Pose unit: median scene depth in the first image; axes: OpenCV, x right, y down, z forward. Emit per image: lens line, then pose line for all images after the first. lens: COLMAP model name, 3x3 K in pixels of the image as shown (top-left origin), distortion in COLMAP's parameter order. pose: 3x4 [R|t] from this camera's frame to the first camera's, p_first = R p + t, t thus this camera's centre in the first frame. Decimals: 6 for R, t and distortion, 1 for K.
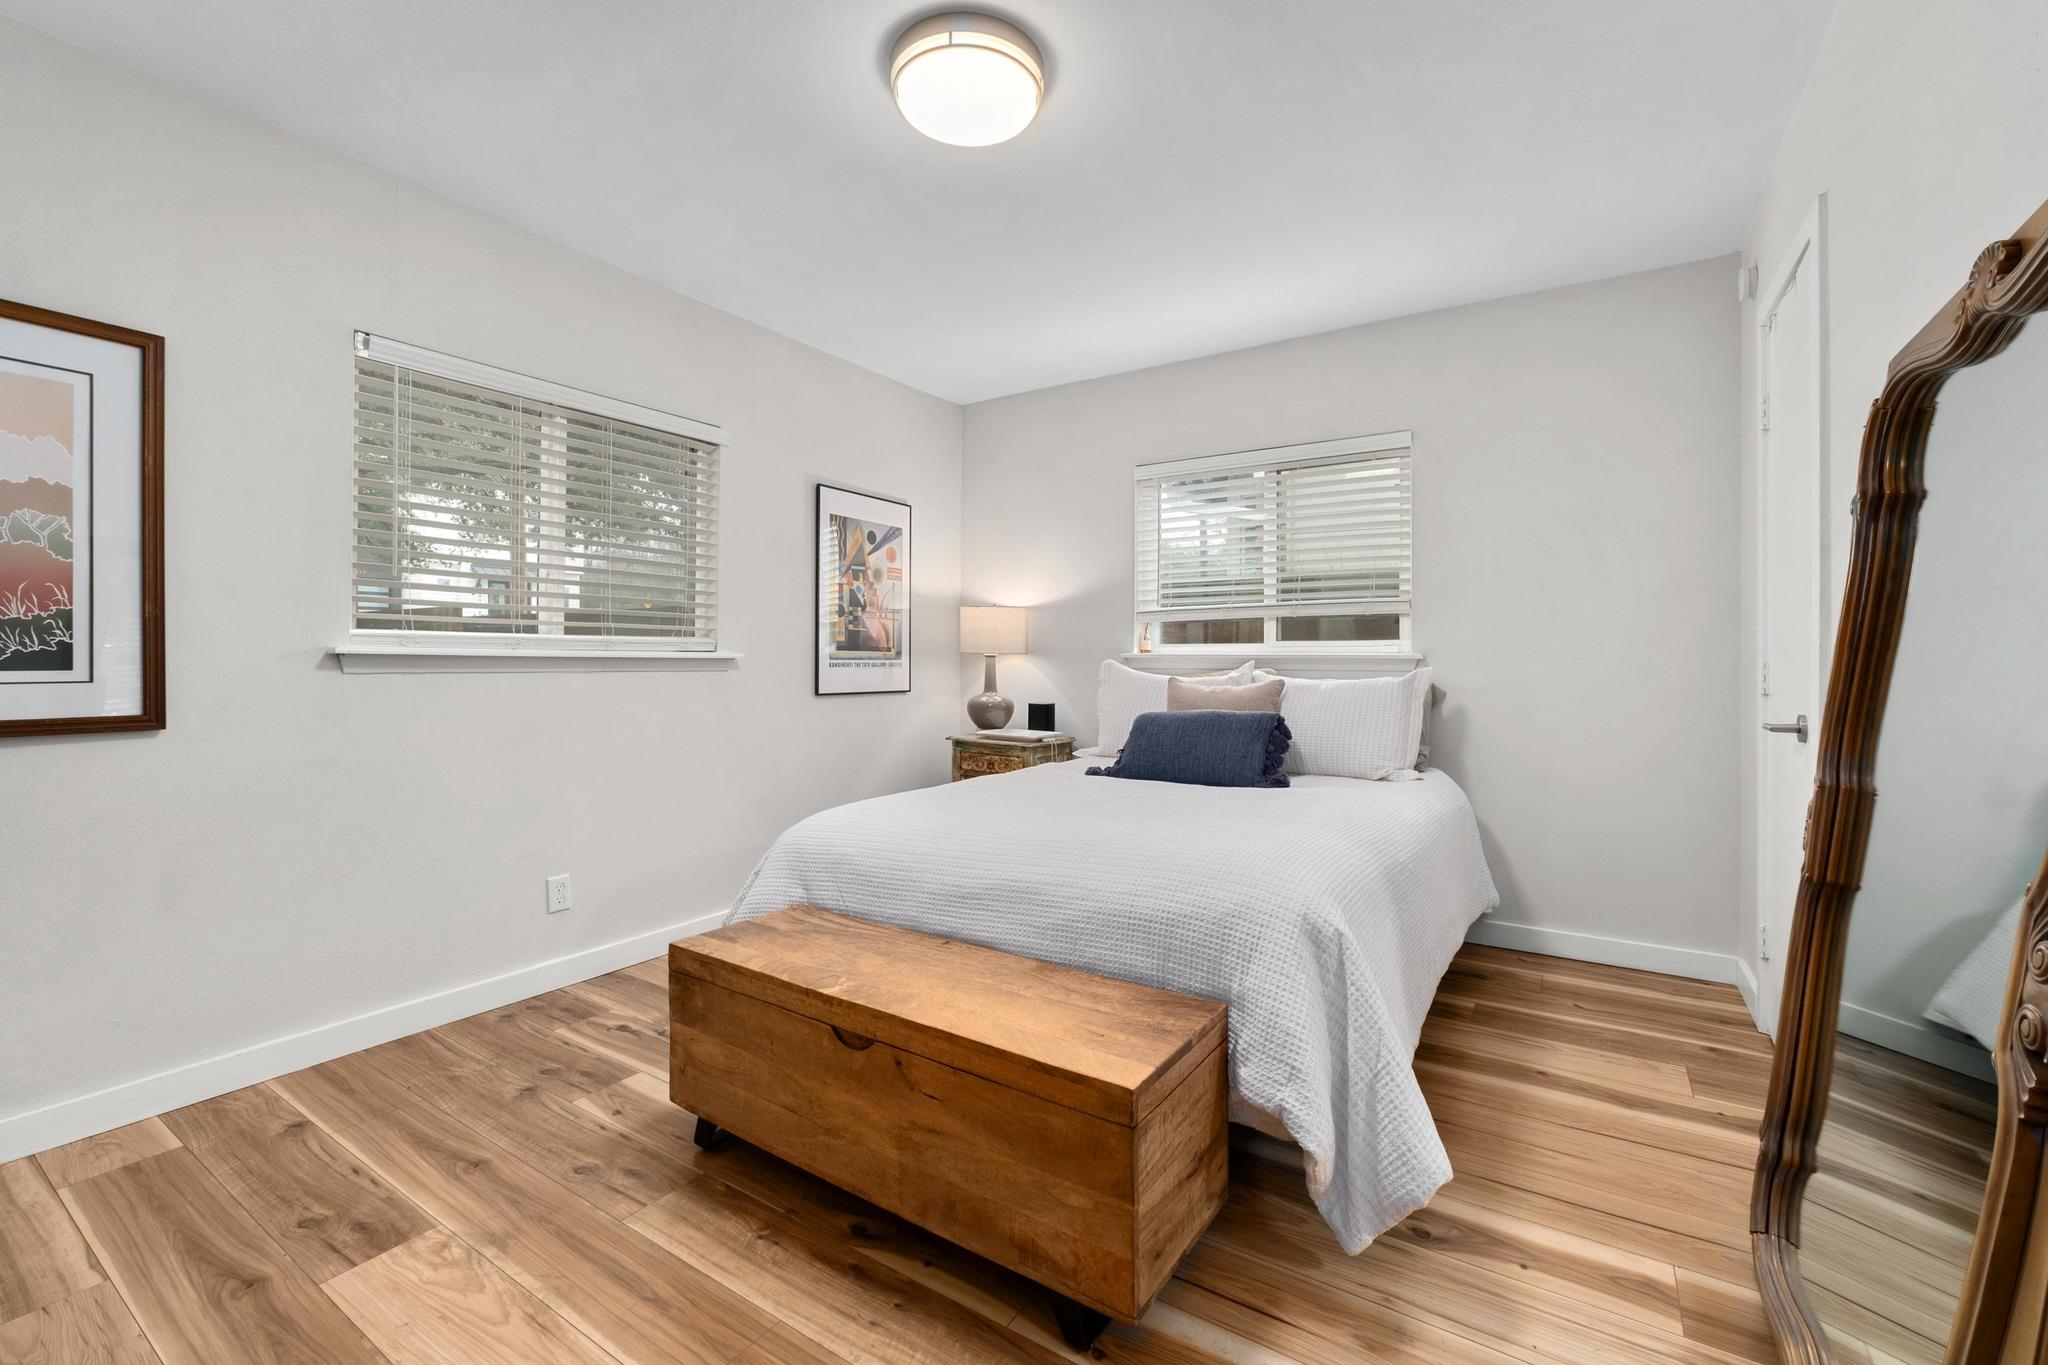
lens RADIAL K [[862.8, 0, 1034.5], [0, 862.8, 654.9], [0, 0, 1]] dist [-0.014577, 0.000159]
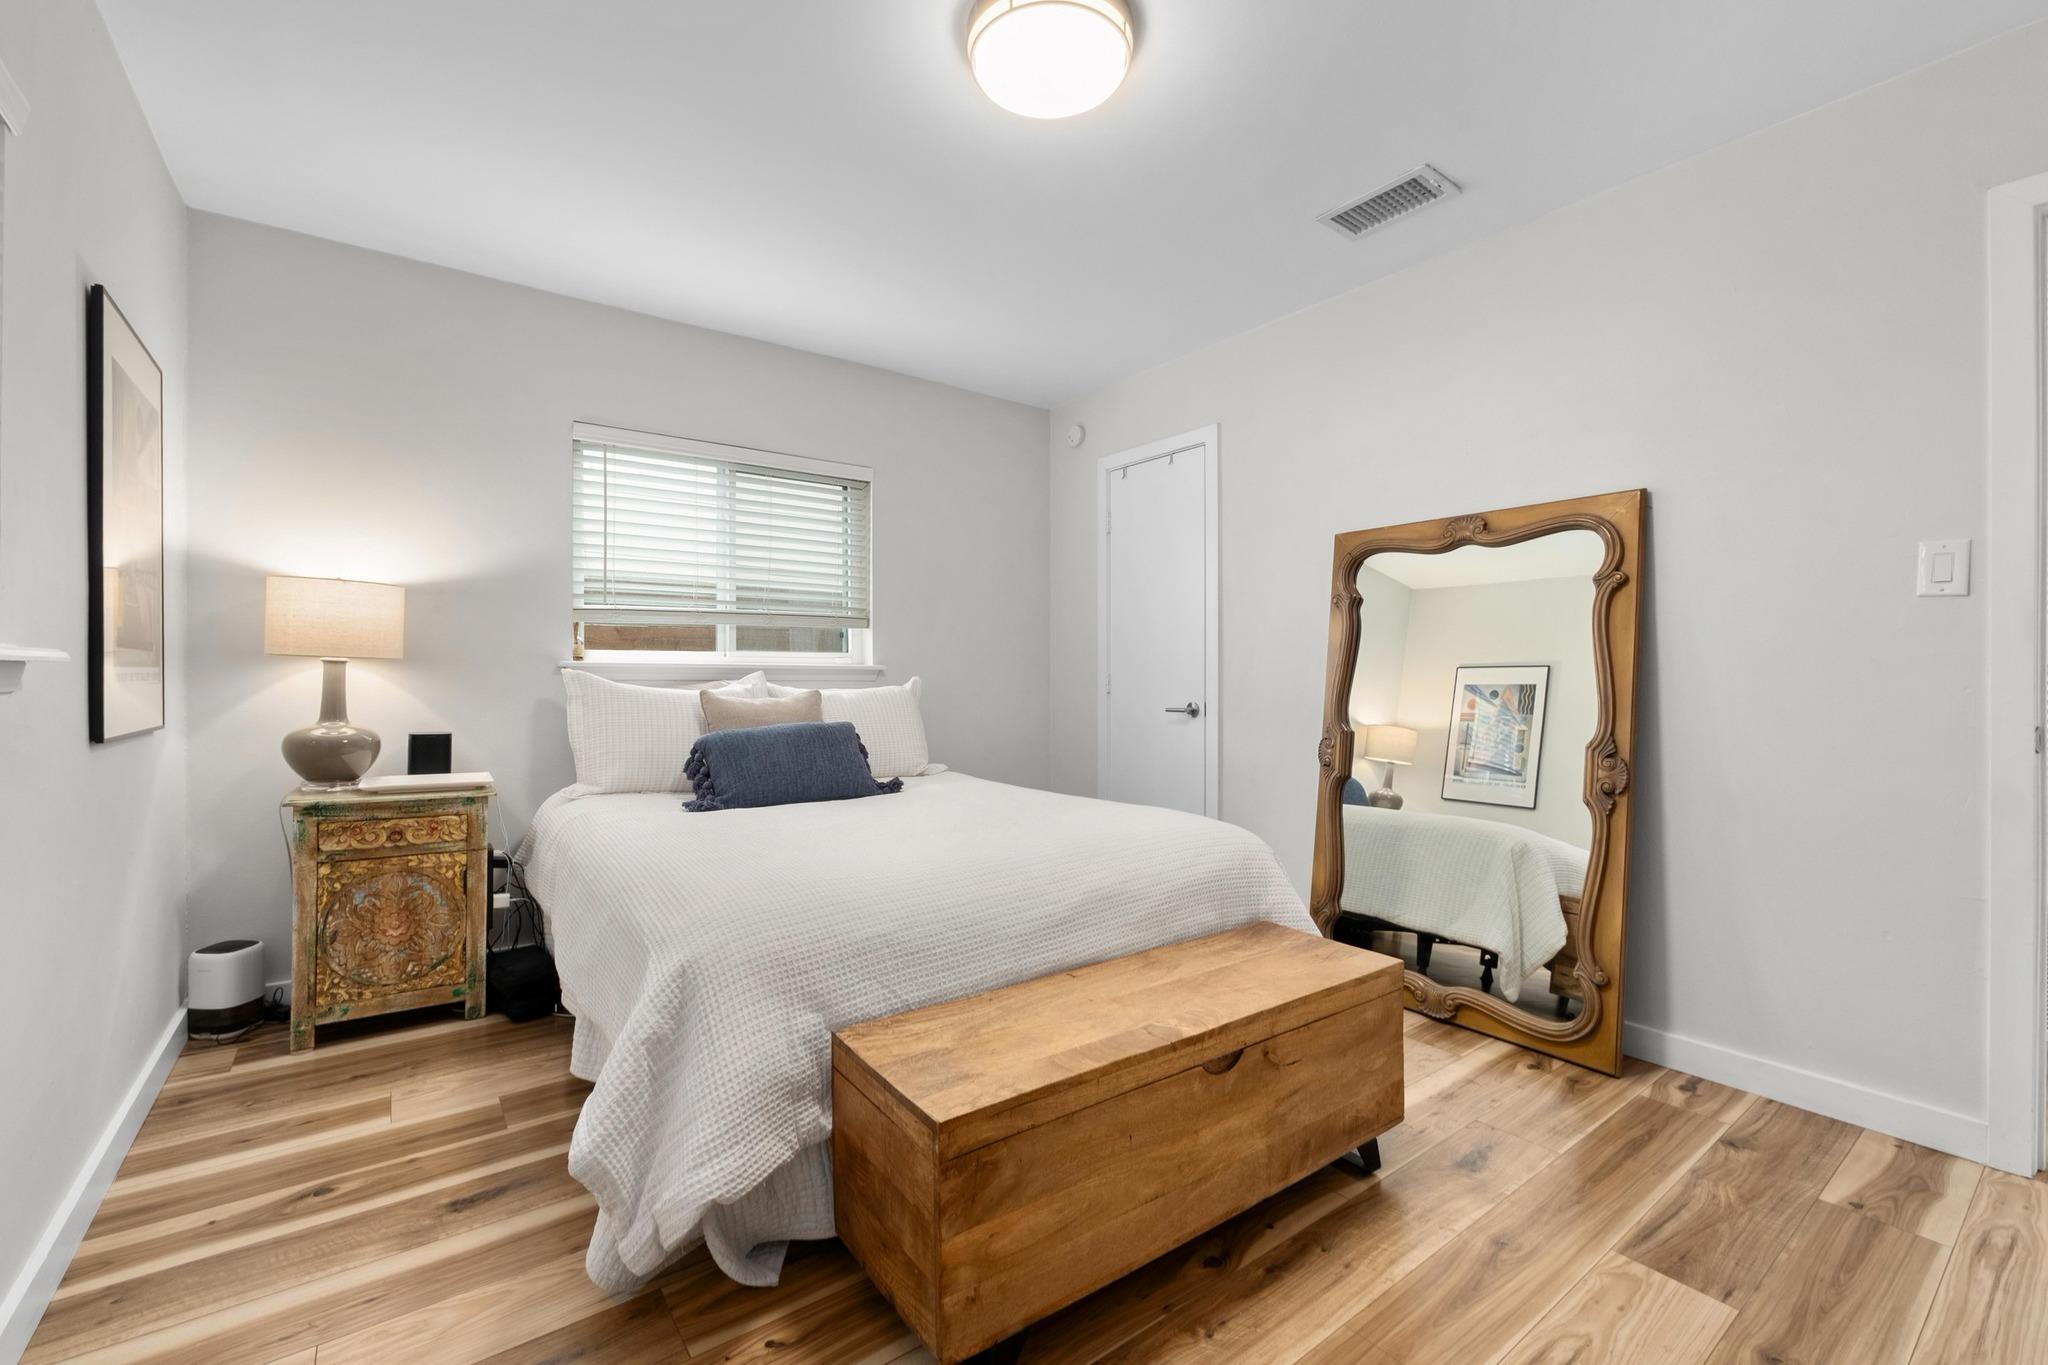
lens RADIAL K [[862.8, 0, 1034.5], [0, 862.8, 654.9], [0, 0, 1]] dist [-0.014577, 0.000159]
pose [[0.339357, 0.018788, 0.940470, -1.047466], [-0.010999, 0.999811, -0.016005, 0.002235], [-0.940593, -0.004912, 0.339499, 0.756345]]
